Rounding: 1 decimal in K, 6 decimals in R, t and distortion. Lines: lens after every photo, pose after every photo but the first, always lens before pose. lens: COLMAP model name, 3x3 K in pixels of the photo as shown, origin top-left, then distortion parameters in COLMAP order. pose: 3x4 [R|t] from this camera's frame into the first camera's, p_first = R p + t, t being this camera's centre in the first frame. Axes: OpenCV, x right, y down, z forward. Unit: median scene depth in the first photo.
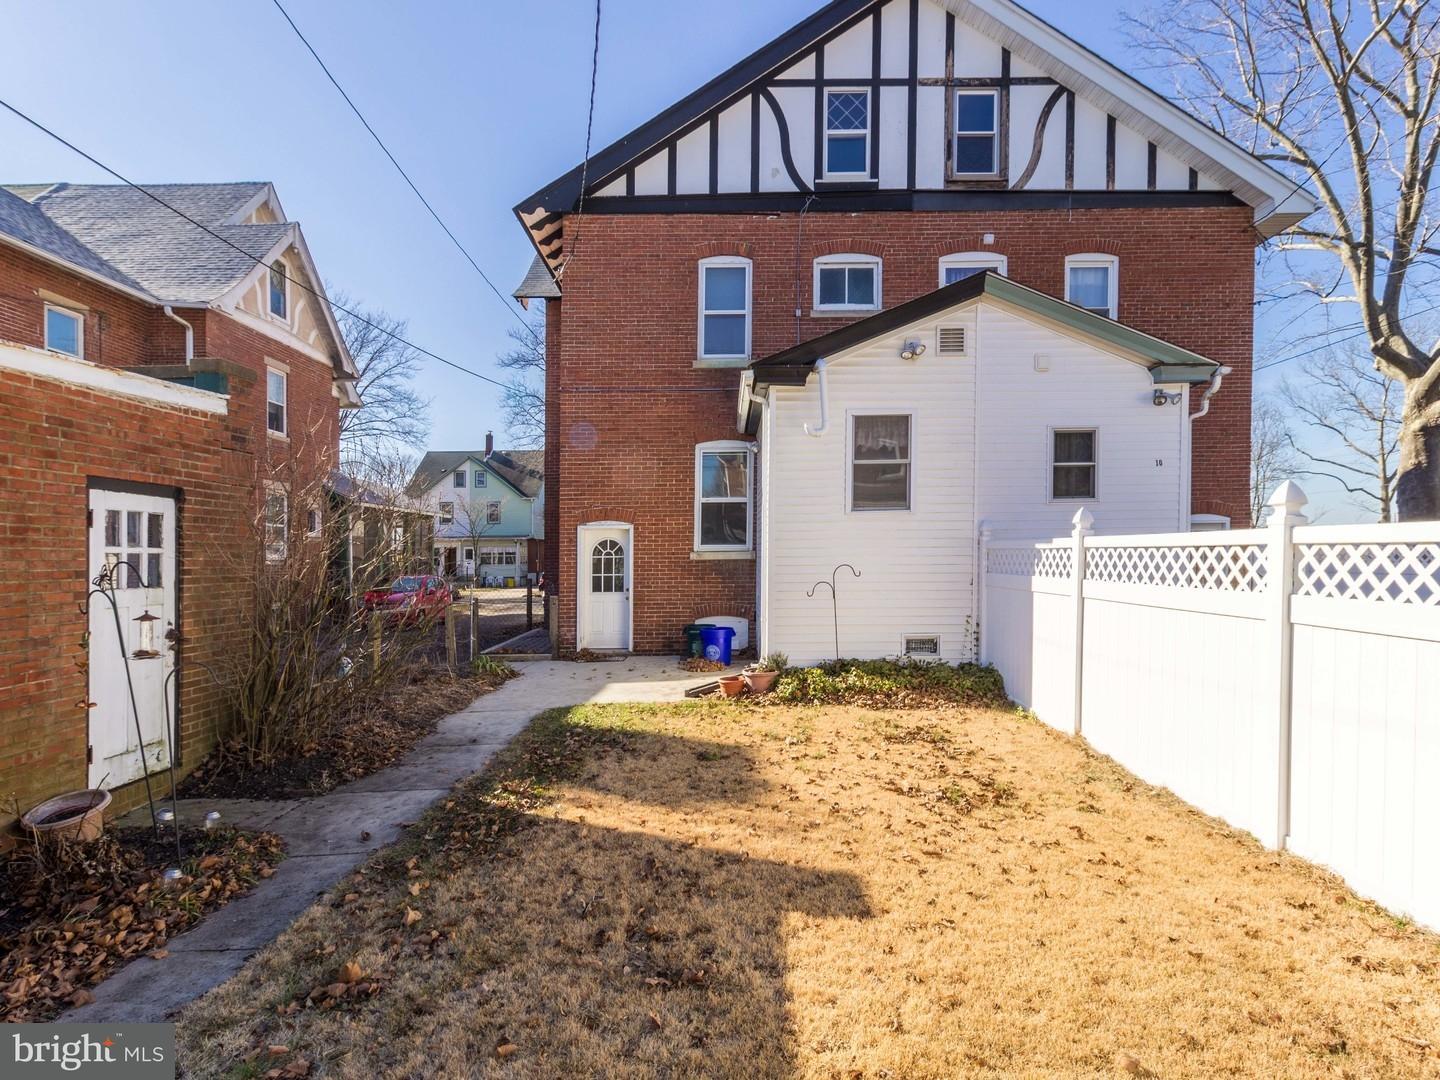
lens RADIAL K [[764.9, 0, 719.7], [0, 764.9, 571.0], [0, 0, 1]] dist [-0.000737, 0.001600]
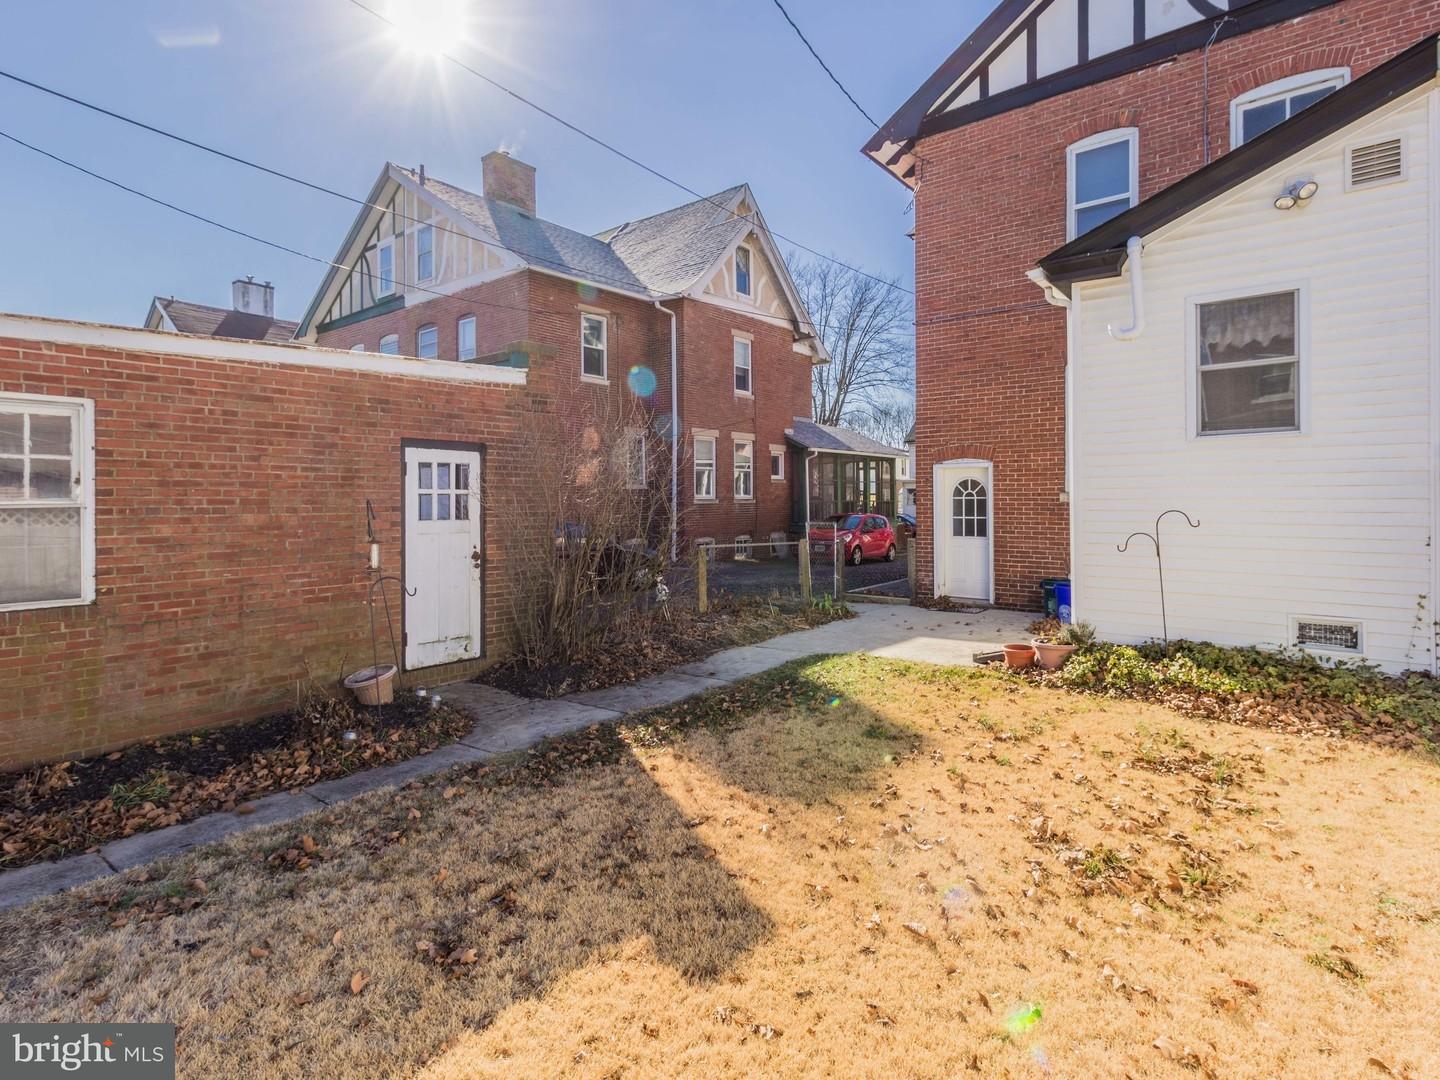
lens RADIAL K [[748.1, 0, 720.1], [0, 748.1, 497.4], [0, 0, 1]] dist [0.000713, 0.001554]
pose [[0.778835, 0.004470, -0.627212, 0.262803], [-0.015662, 0.999801, -0.012323, -0.004856], [0.627033, 0.019422, 0.778751, 0.167567]]
